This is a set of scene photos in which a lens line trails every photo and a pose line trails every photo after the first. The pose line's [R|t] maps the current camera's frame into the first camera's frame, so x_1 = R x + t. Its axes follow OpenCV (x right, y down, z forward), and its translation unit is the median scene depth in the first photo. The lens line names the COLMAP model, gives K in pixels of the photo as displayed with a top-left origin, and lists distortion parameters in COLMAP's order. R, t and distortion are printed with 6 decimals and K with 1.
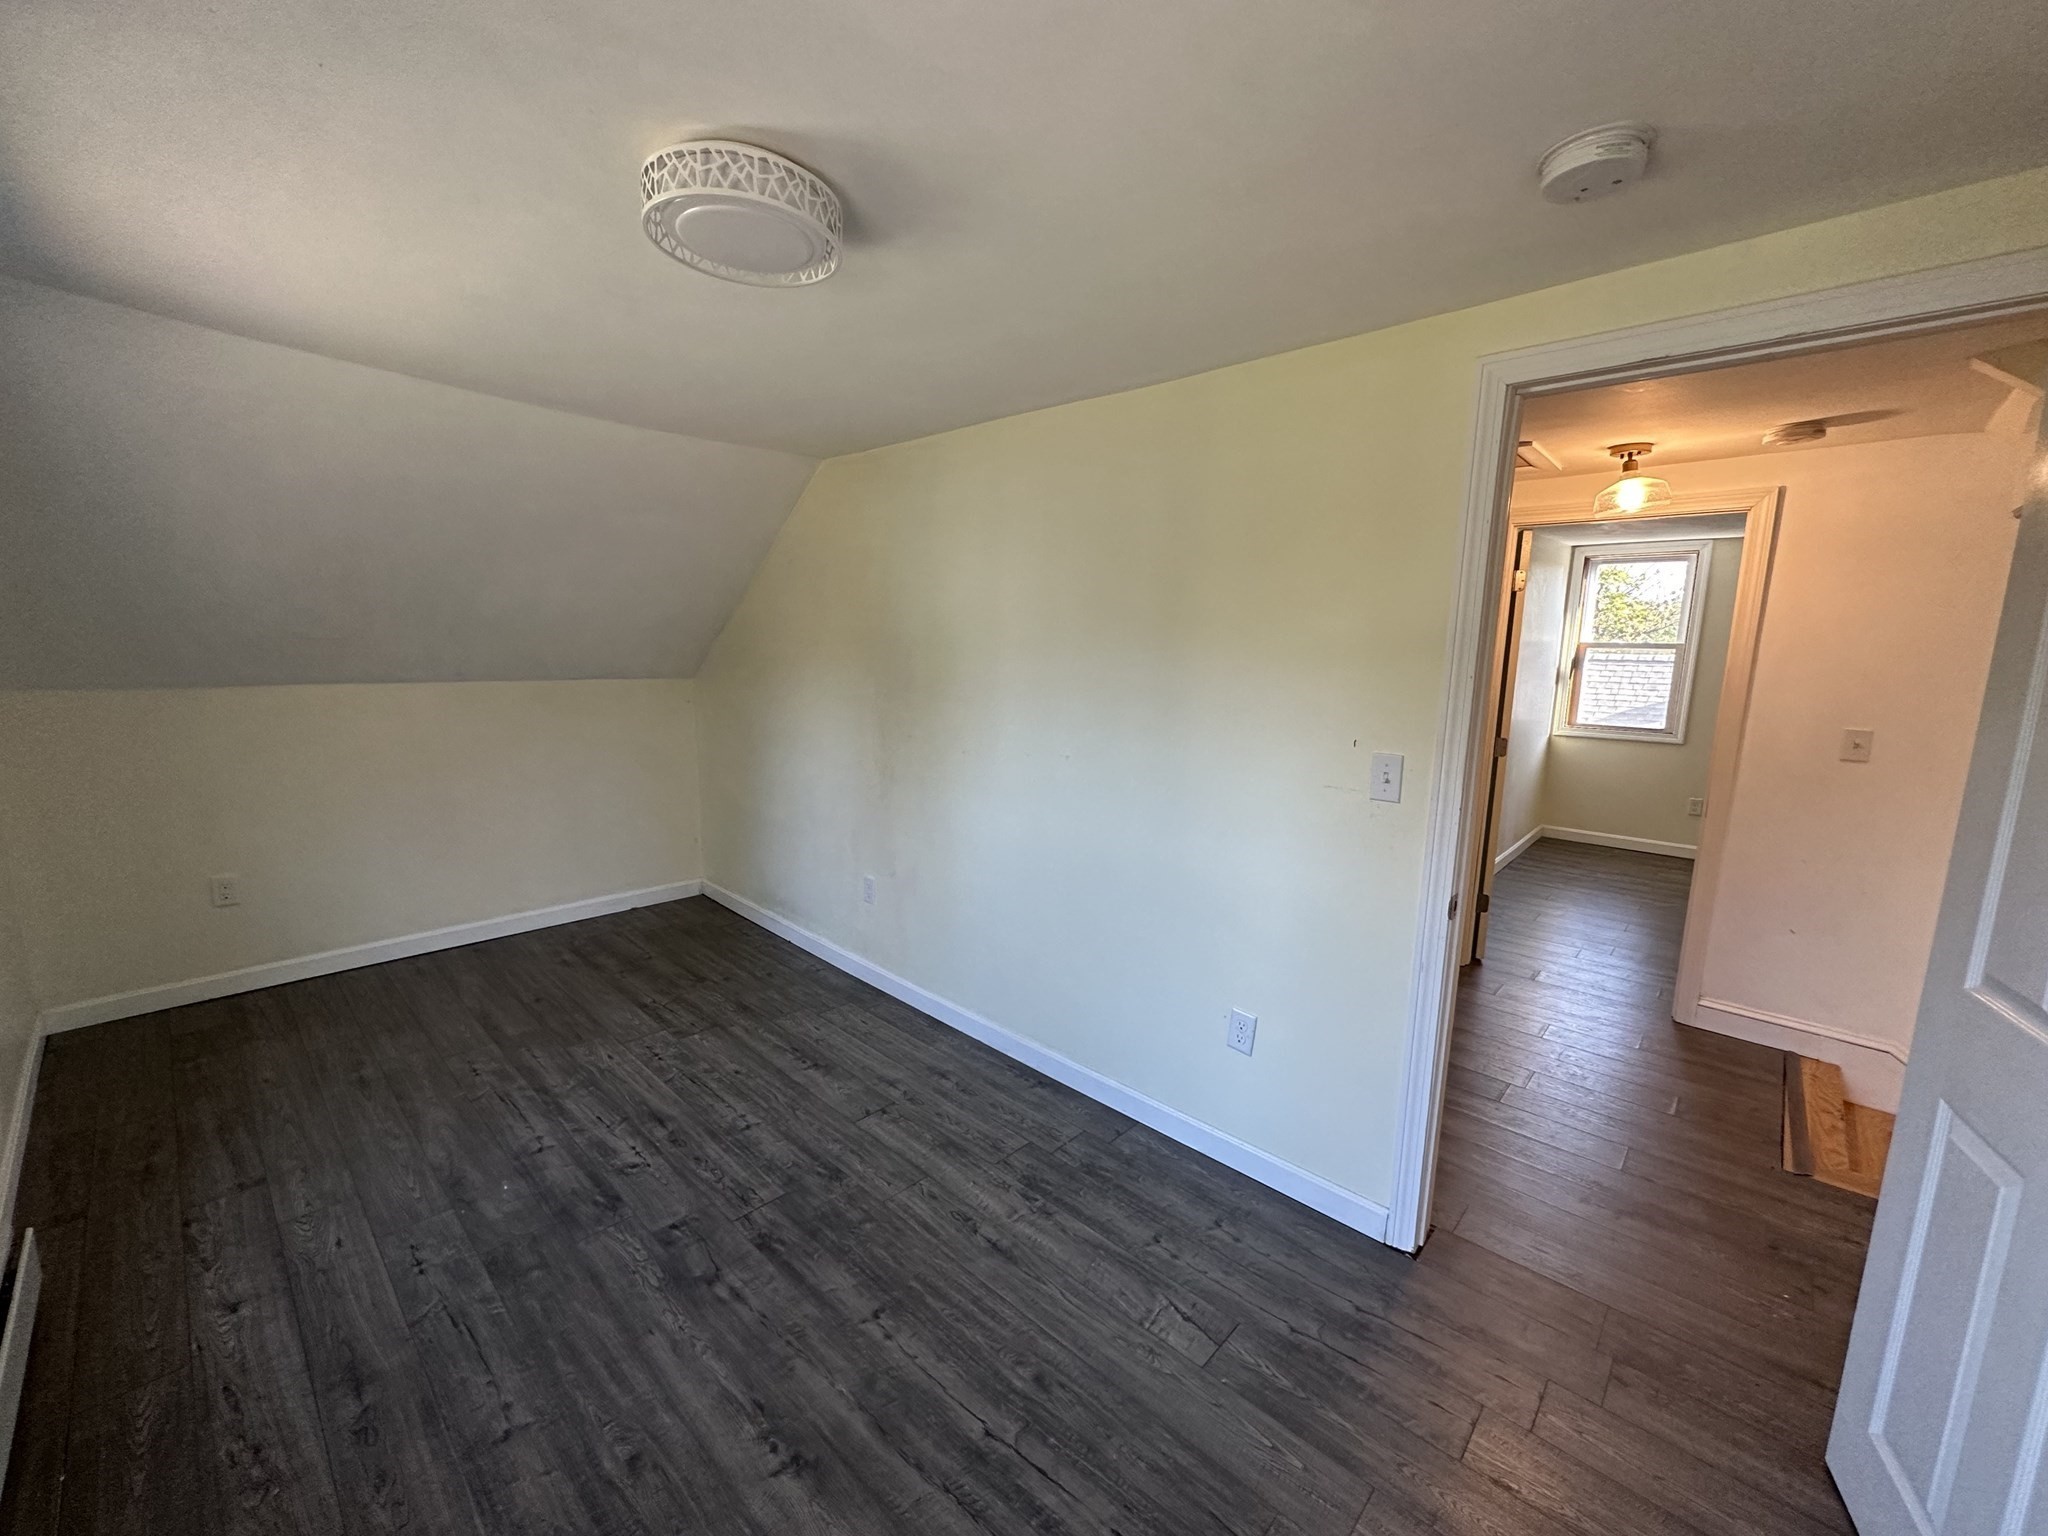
lens RADIAL K [[811.9, 0, 1022.9], [0, 811.9, 771.5], [0, 0, 1]] dist [-0.003428, 0.000621]
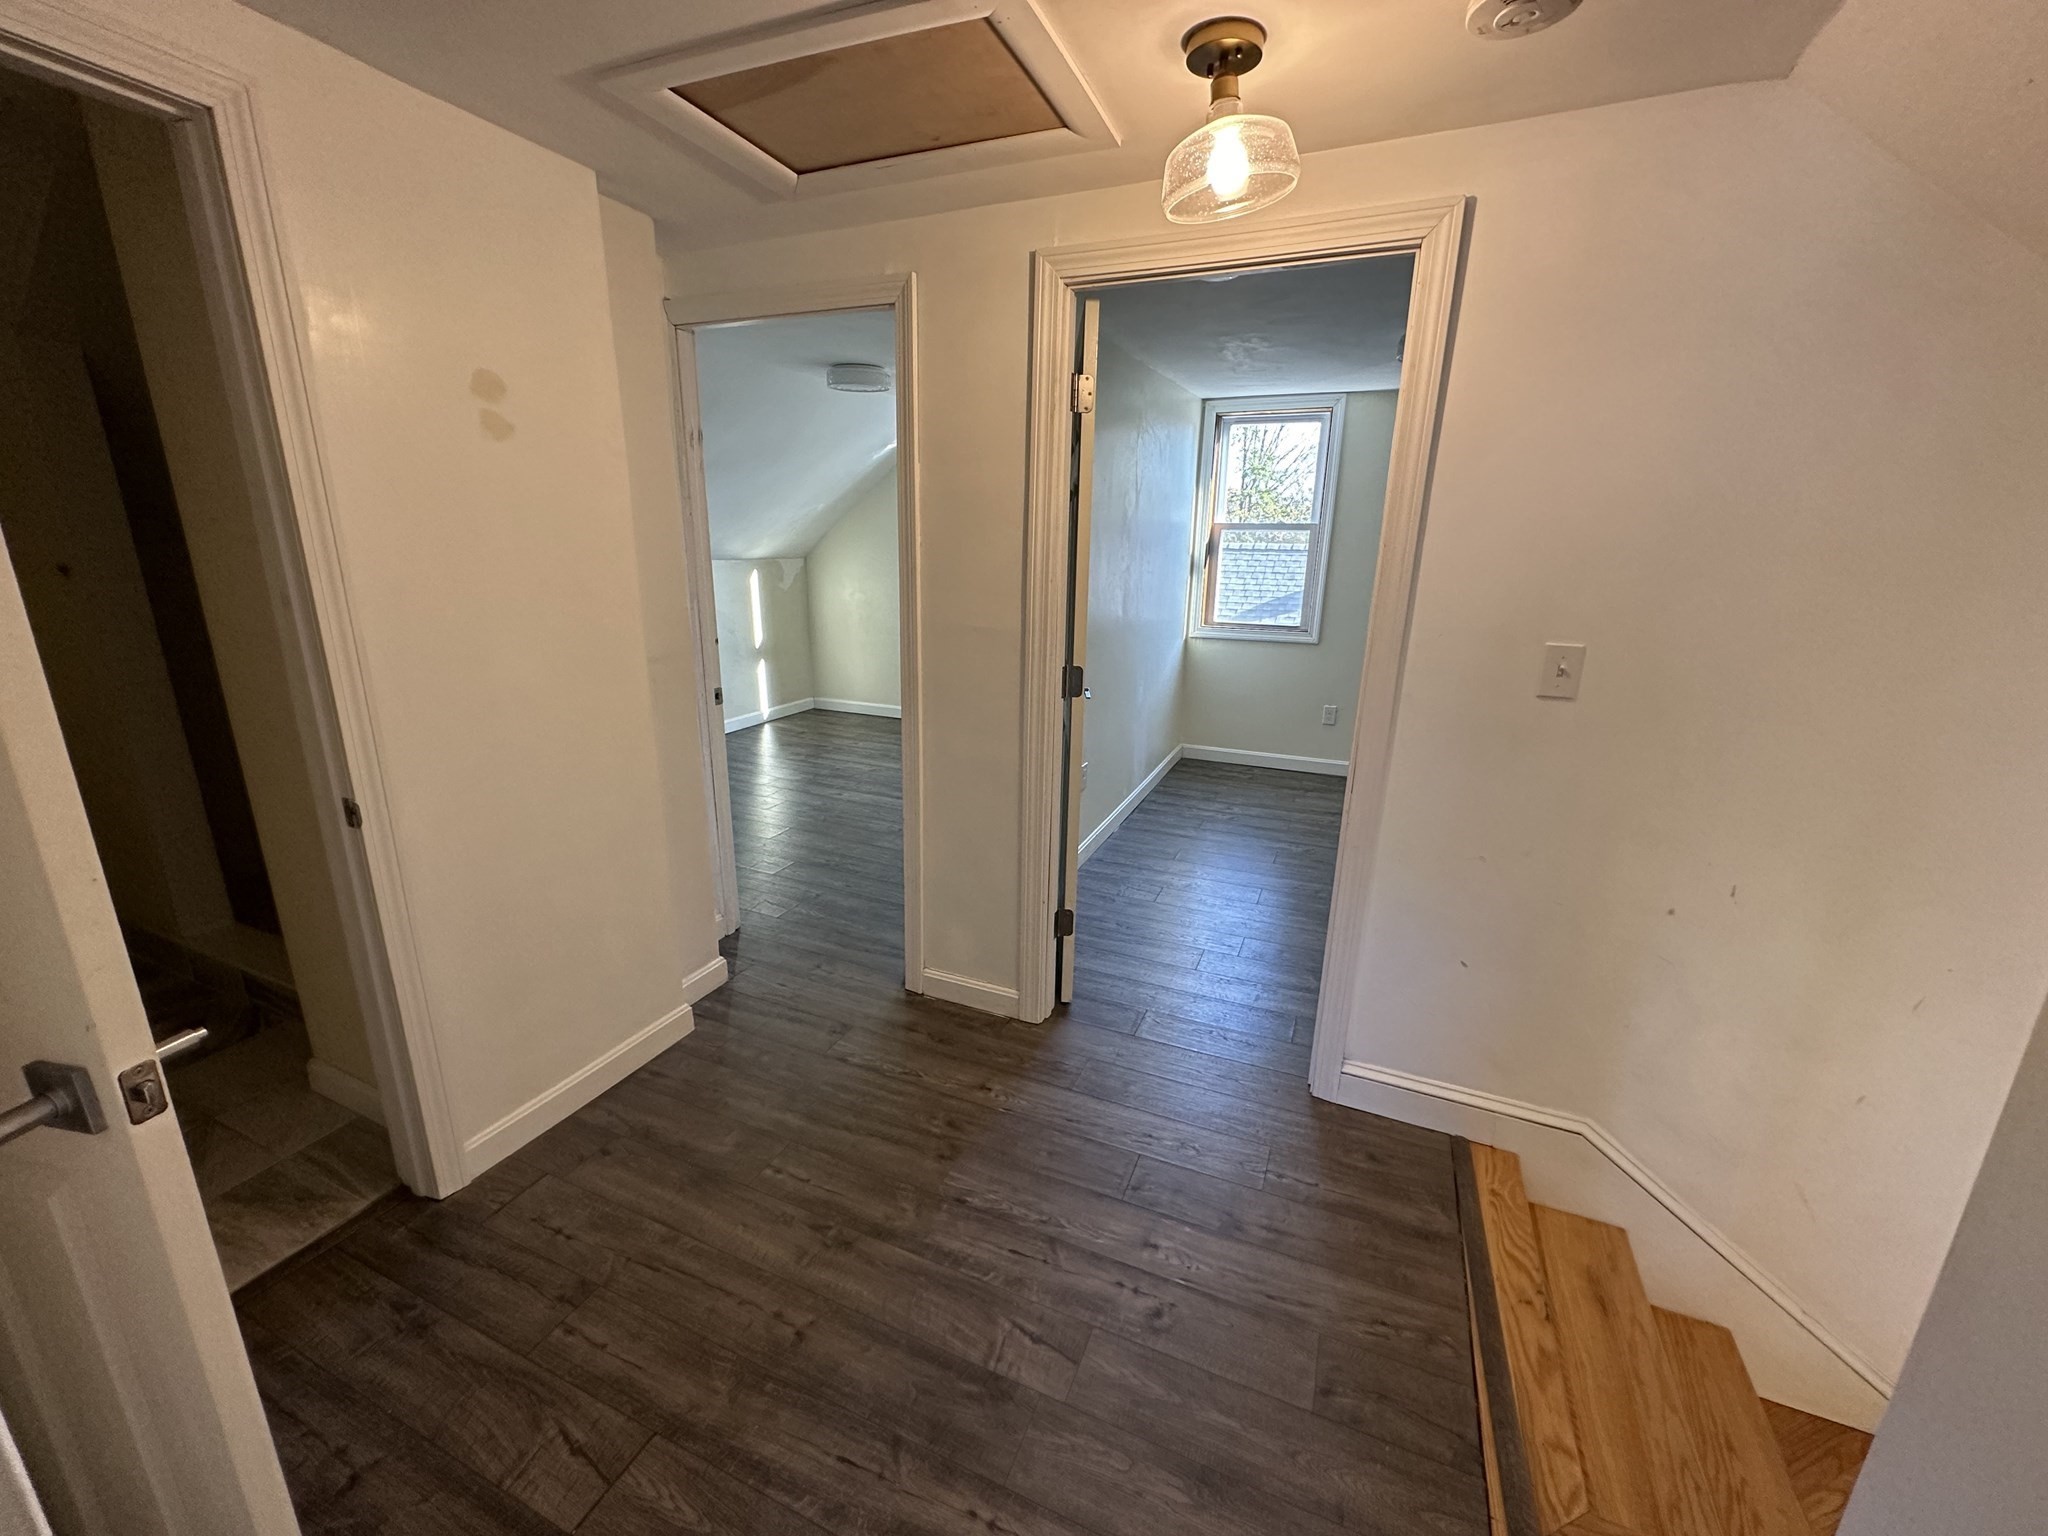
lens RADIAL K [[811.9, 0, 1023.3], [0, 811.9, 766.6], [0, 0, 1]] dist [-0.003428, 0.000621]
pose [[0.941513, -0.091028, 0.324448, 0.218658], [0.052115, 0.990573, 0.126685, -0.028706], [-0.332922, -0.102367, 0.937382, 0.270977]]
